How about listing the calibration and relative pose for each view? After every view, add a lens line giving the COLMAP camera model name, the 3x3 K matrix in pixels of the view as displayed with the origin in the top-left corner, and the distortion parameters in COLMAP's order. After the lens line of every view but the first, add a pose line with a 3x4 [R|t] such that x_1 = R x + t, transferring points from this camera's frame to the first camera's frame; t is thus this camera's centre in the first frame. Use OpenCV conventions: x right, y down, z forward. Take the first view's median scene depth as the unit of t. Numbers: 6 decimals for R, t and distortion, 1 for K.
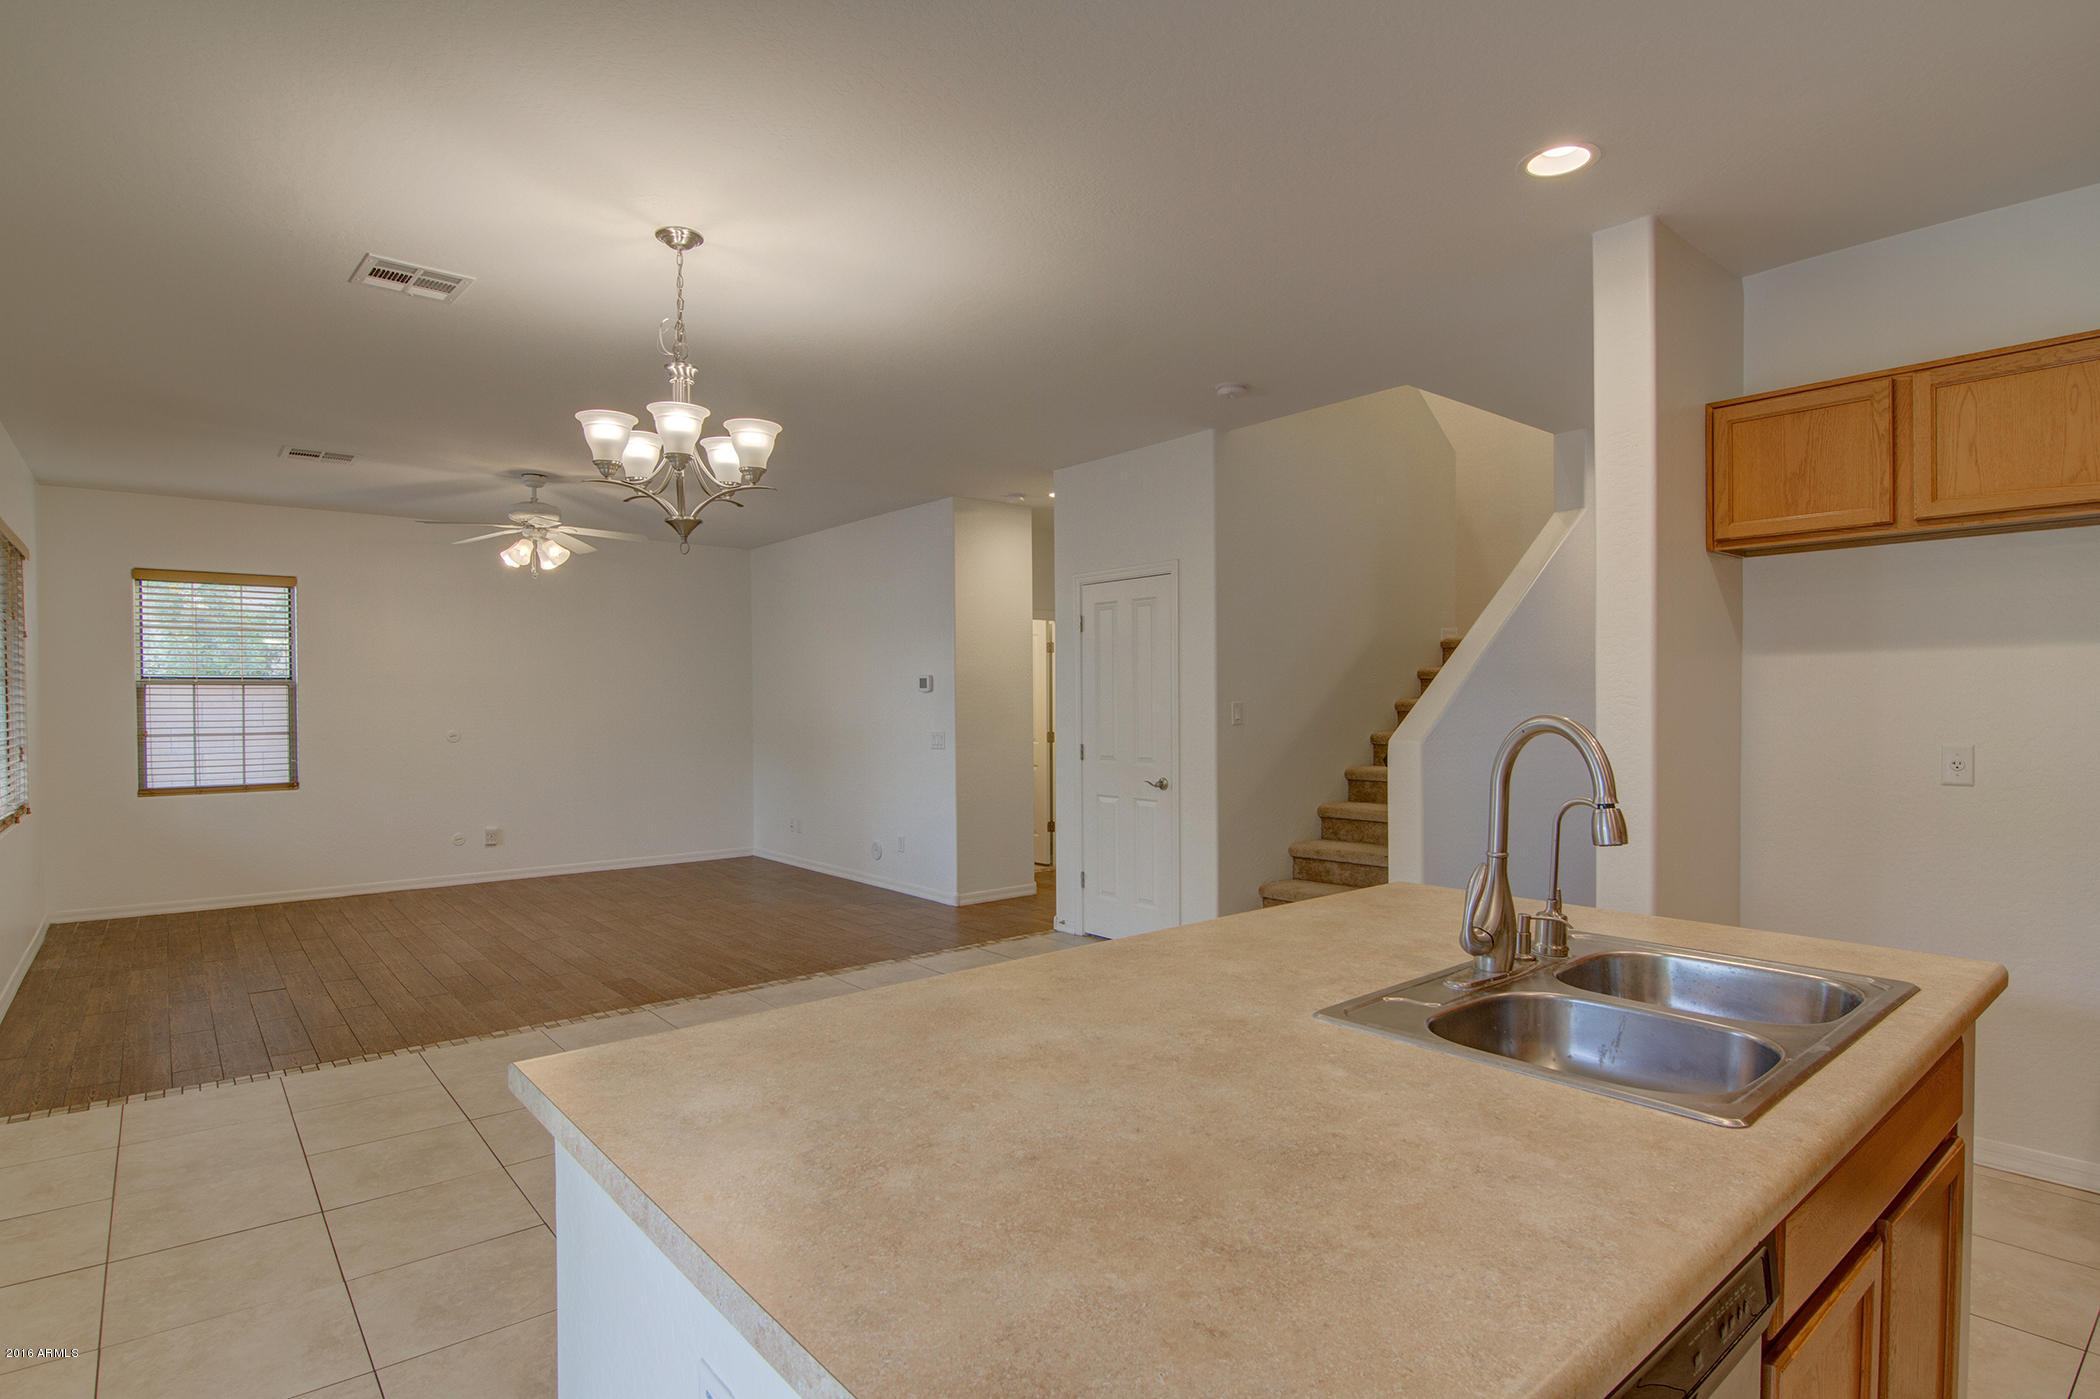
lens RADIAL K [[1069.2, 0, 1046.7], [0, 1069.2, 720.8], [0, 0, 1]] dist [-0.003230, -0.016719]
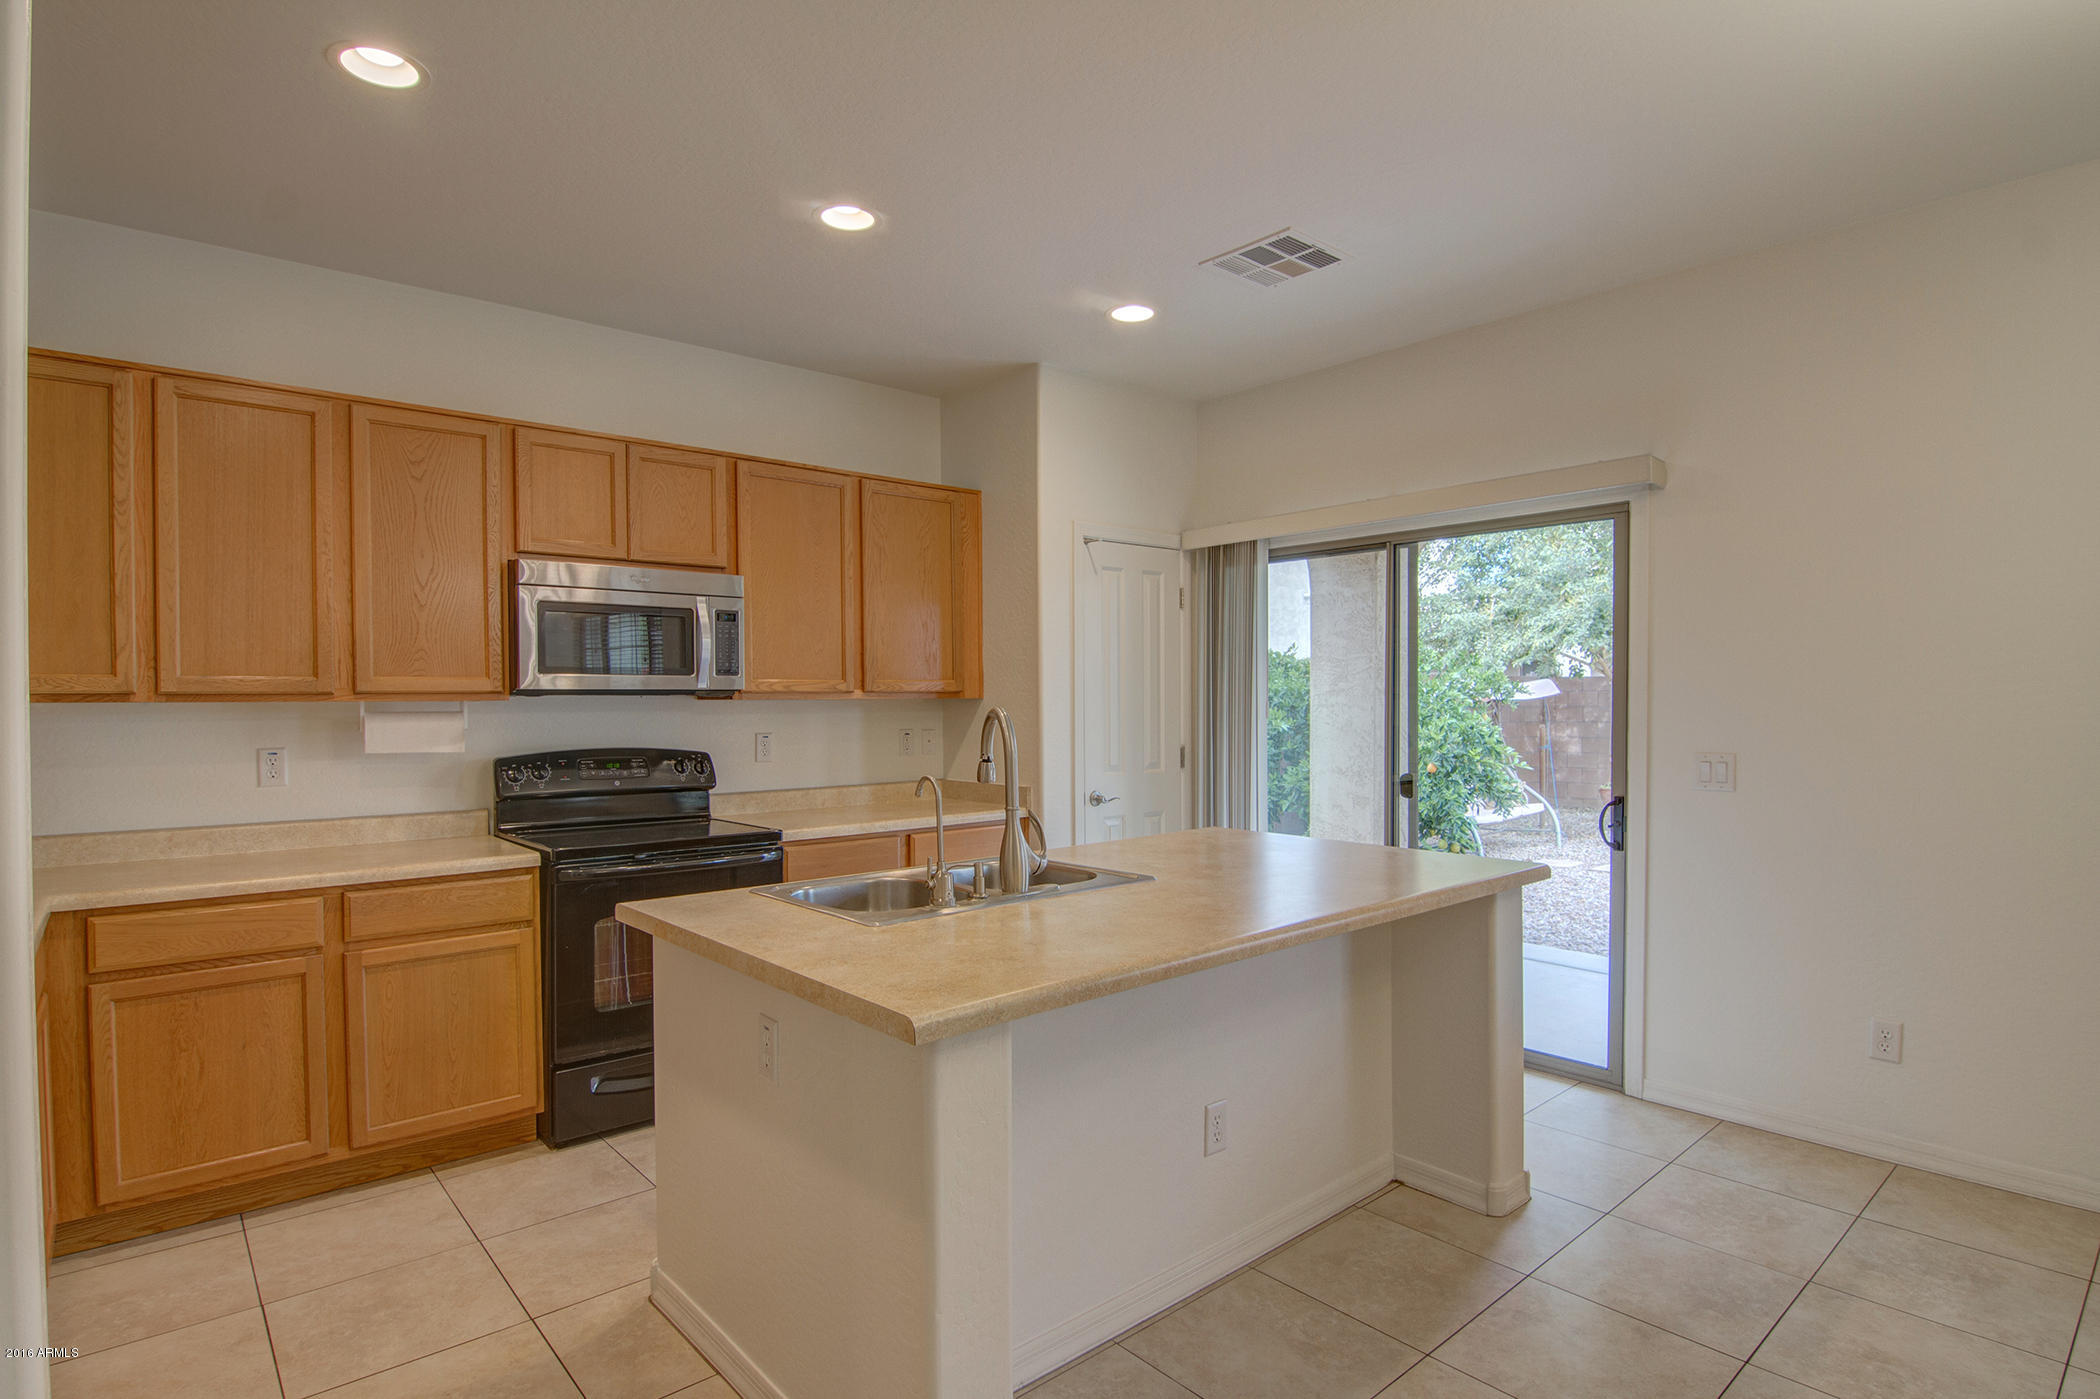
lens RADIAL K [[1069.4, 0, 1043.8], [0, 1069.4, 713.3], [0, 0, 1]] dist [-0.000969, -0.015666]
pose [[-0.999735, 0.013232, -0.018847, 0.348746], [0.012642, 0.999437, 0.031085, -0.034629], [0.019247, 0.030838, -0.999339, 2.046993]]
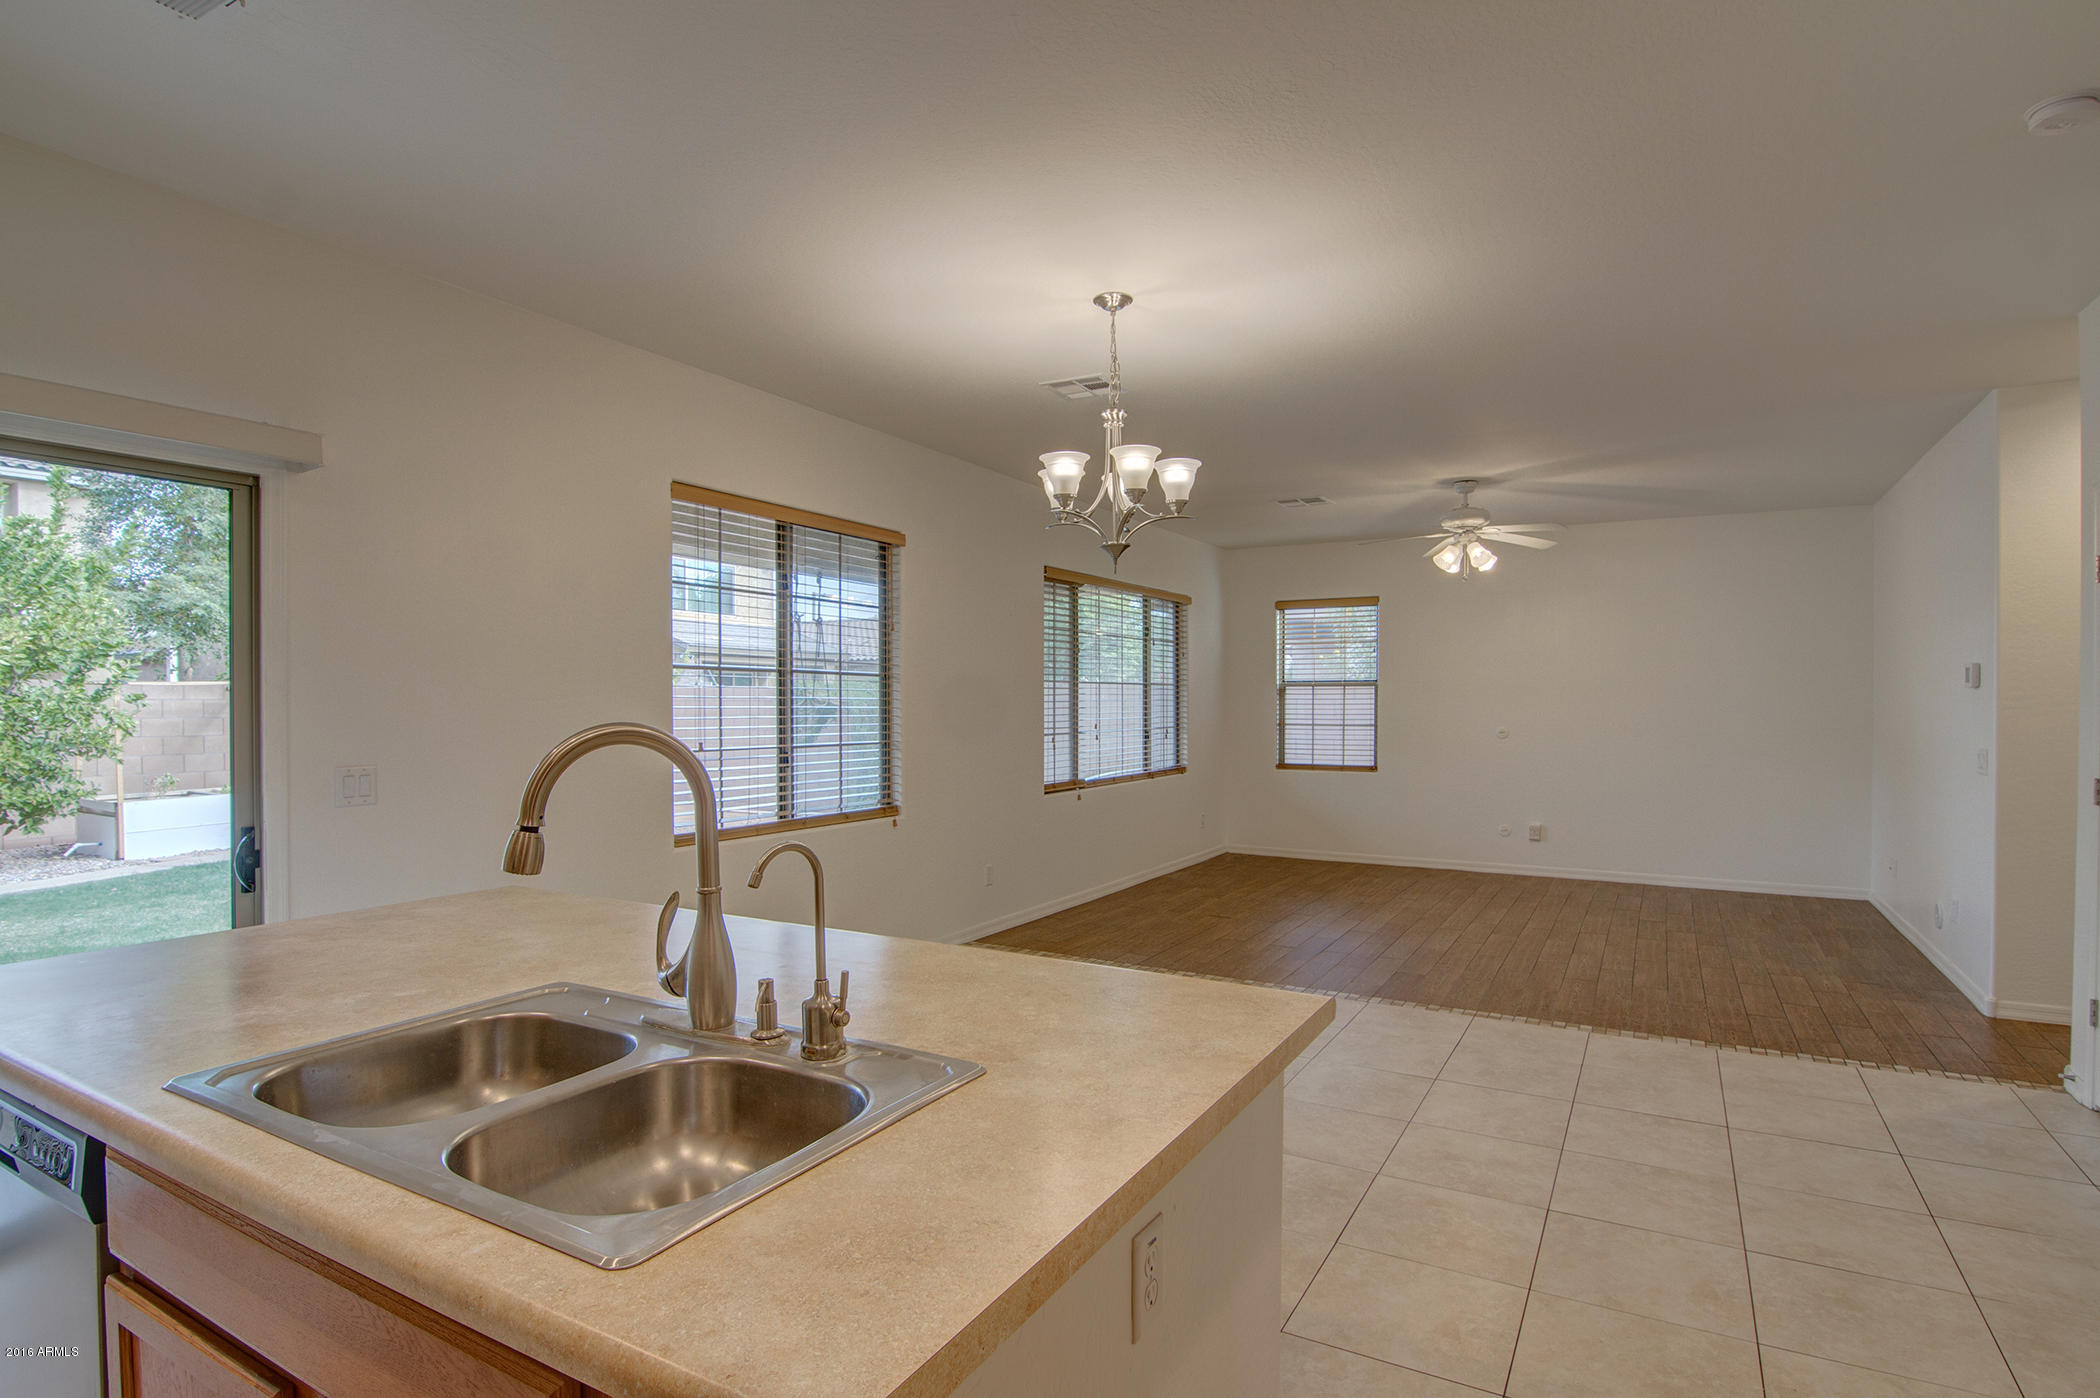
lens RADIAL K [[1069.4, 0, 1043.8], [0, 1069.4, 712.8], [0, 0, 1]] dist [-0.000969, -0.015666]
pose [[0.342830, 0.014122, -0.939291, 1.114981], [-0.019116, 0.999785, 0.008055, -0.019941], [0.939203, 0.015194, 0.343026, 0.821951]]
